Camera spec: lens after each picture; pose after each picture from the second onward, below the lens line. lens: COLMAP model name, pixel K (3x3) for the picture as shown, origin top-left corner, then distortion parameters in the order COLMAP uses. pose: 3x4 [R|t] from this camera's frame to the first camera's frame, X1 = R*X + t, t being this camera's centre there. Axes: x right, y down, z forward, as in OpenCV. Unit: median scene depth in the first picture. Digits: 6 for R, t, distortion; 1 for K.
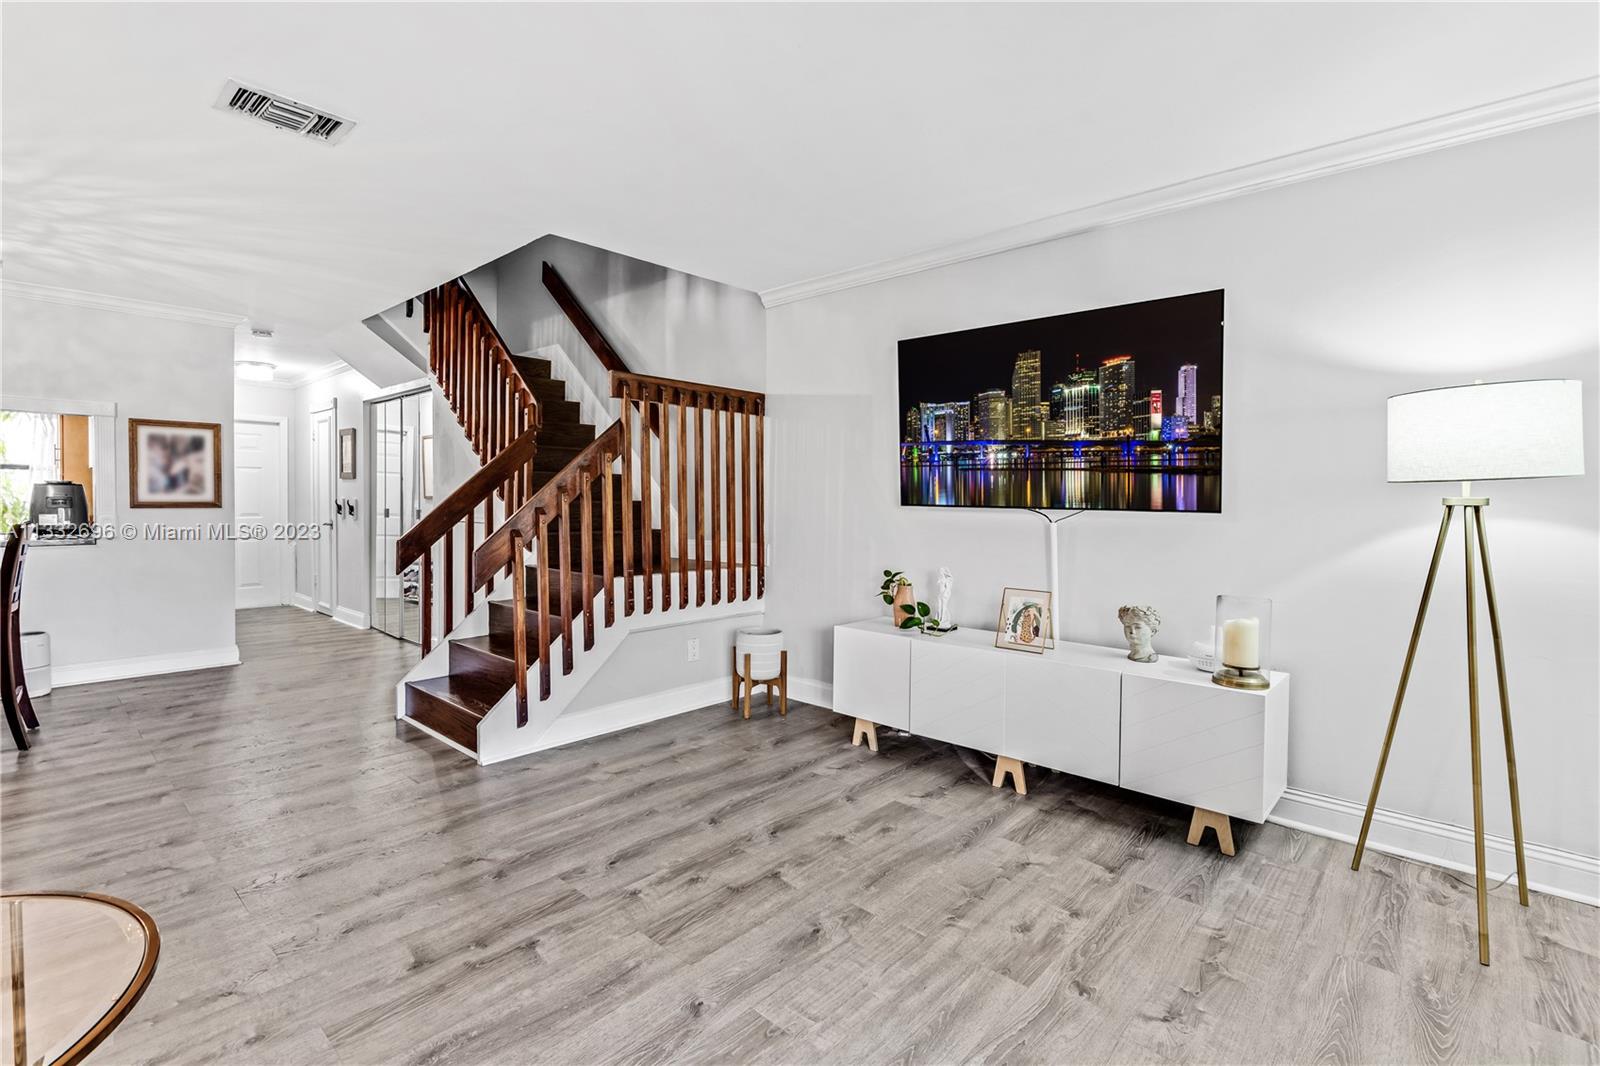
lens RADIAL K [[726.2, 0, 801.6], [0, 726.2, 519.5], [0, 0, 1]] dist [-0.003719, -0.000398]
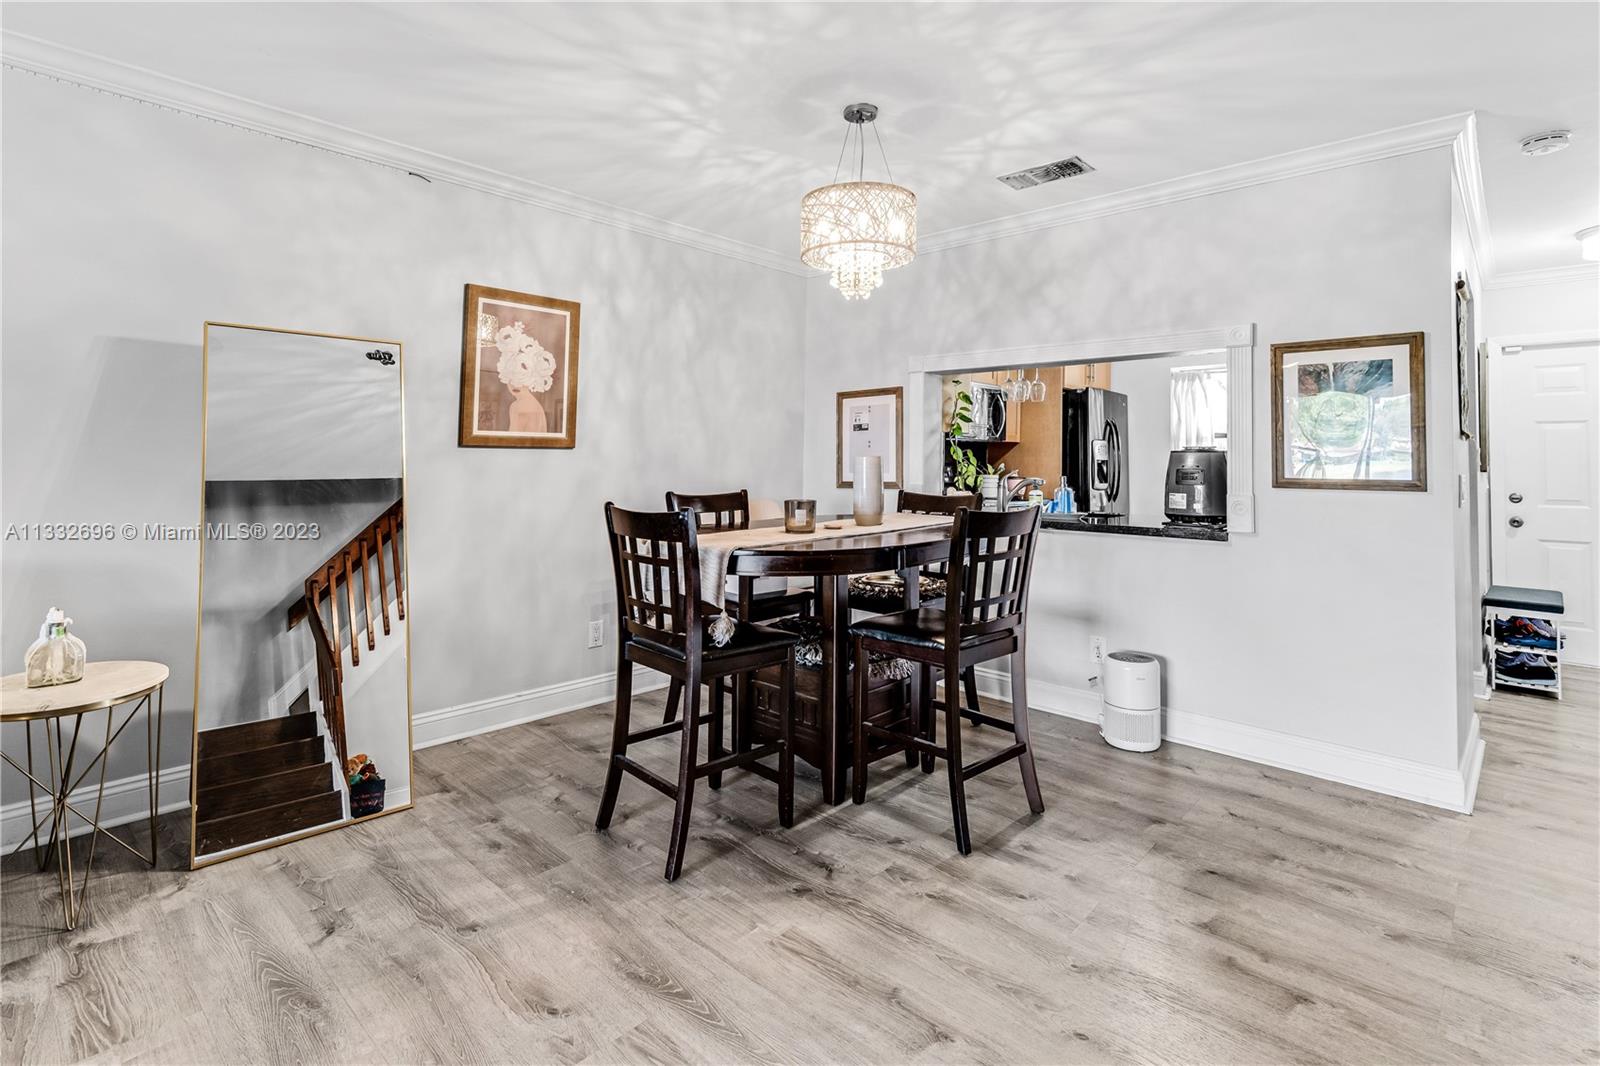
lens RADIAL K [[754.0, 0, 799.2], [0, 754.0, 431.9], [0, 0, 1]] dist [-0.000910, -0.000136]
pose [[-0.040802, -0.046303, -0.998094, -0.393642], [-0.034883, 0.998383, -0.044891, -0.030937], [0.998558, 0.032985, -0.042352, 0.920749]]
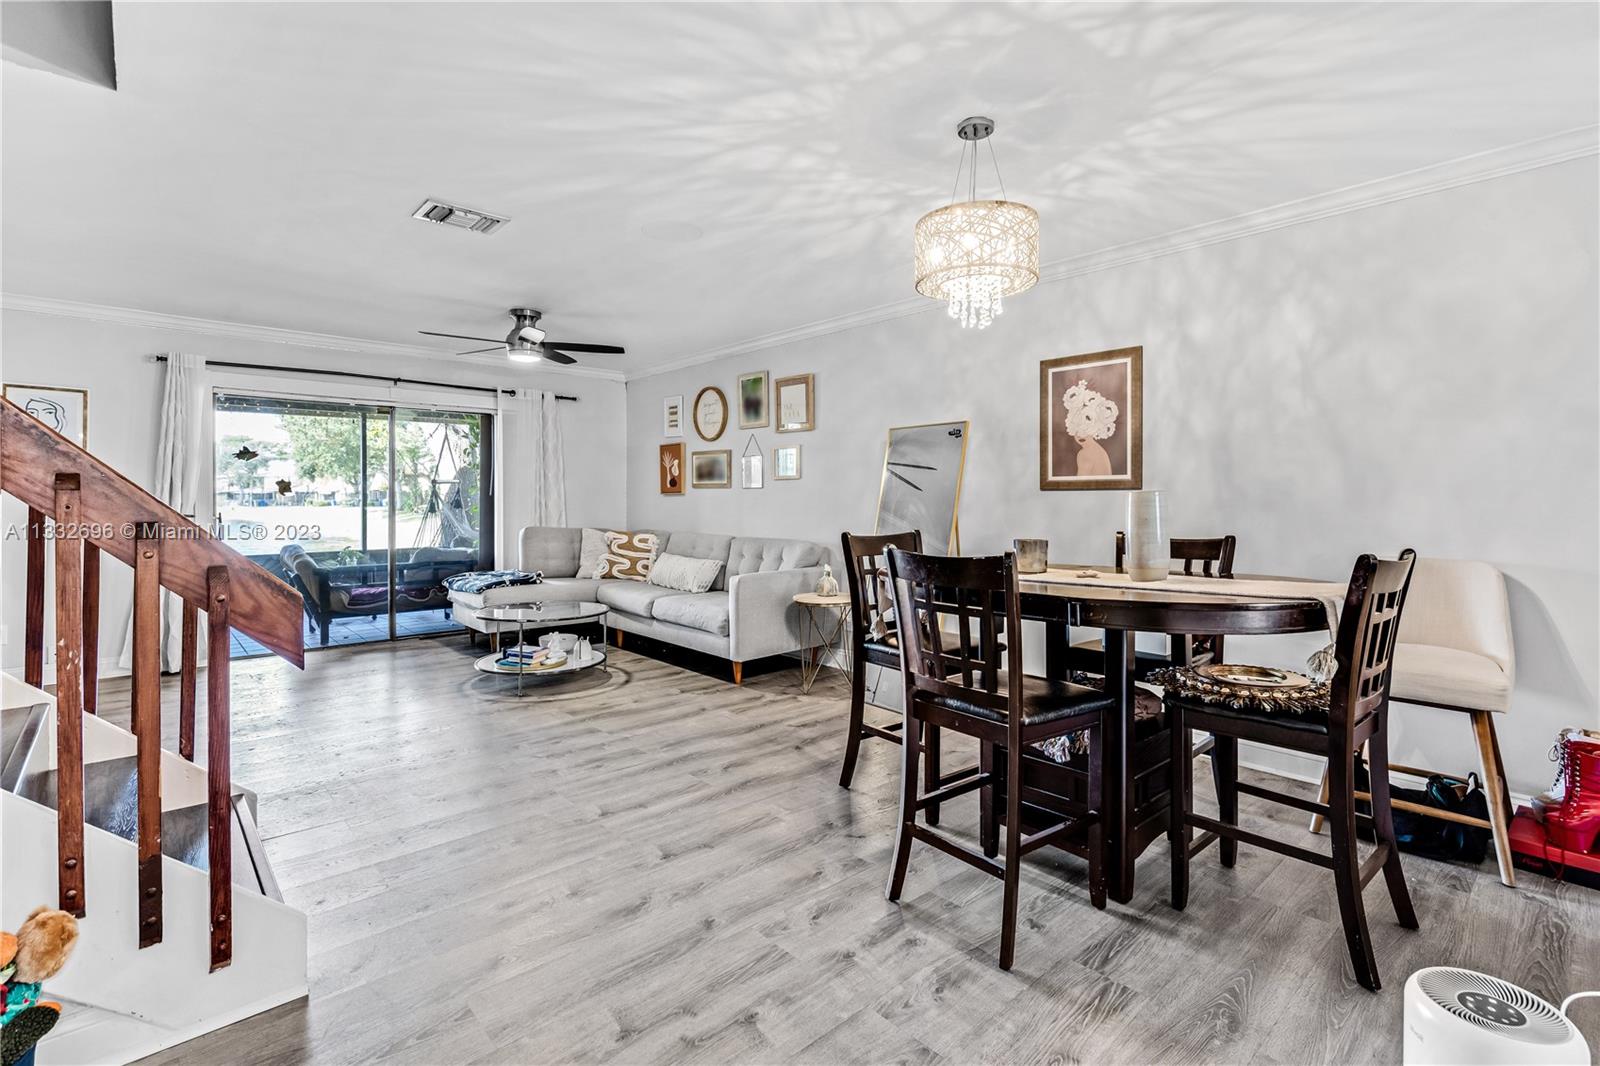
lens RADIAL K [[750.5, 0, 798.8], [0, 750.5, 503.7], [0, 0, 1]] dist [-0.000396, 0.000068]
pose [[-0.993293, -0.009577, 0.115231, -1.139031], [-0.005720, 0.999414, 0.033753, -0.059288], [-0.115487, 0.032868, -0.992765, 1.766847]]
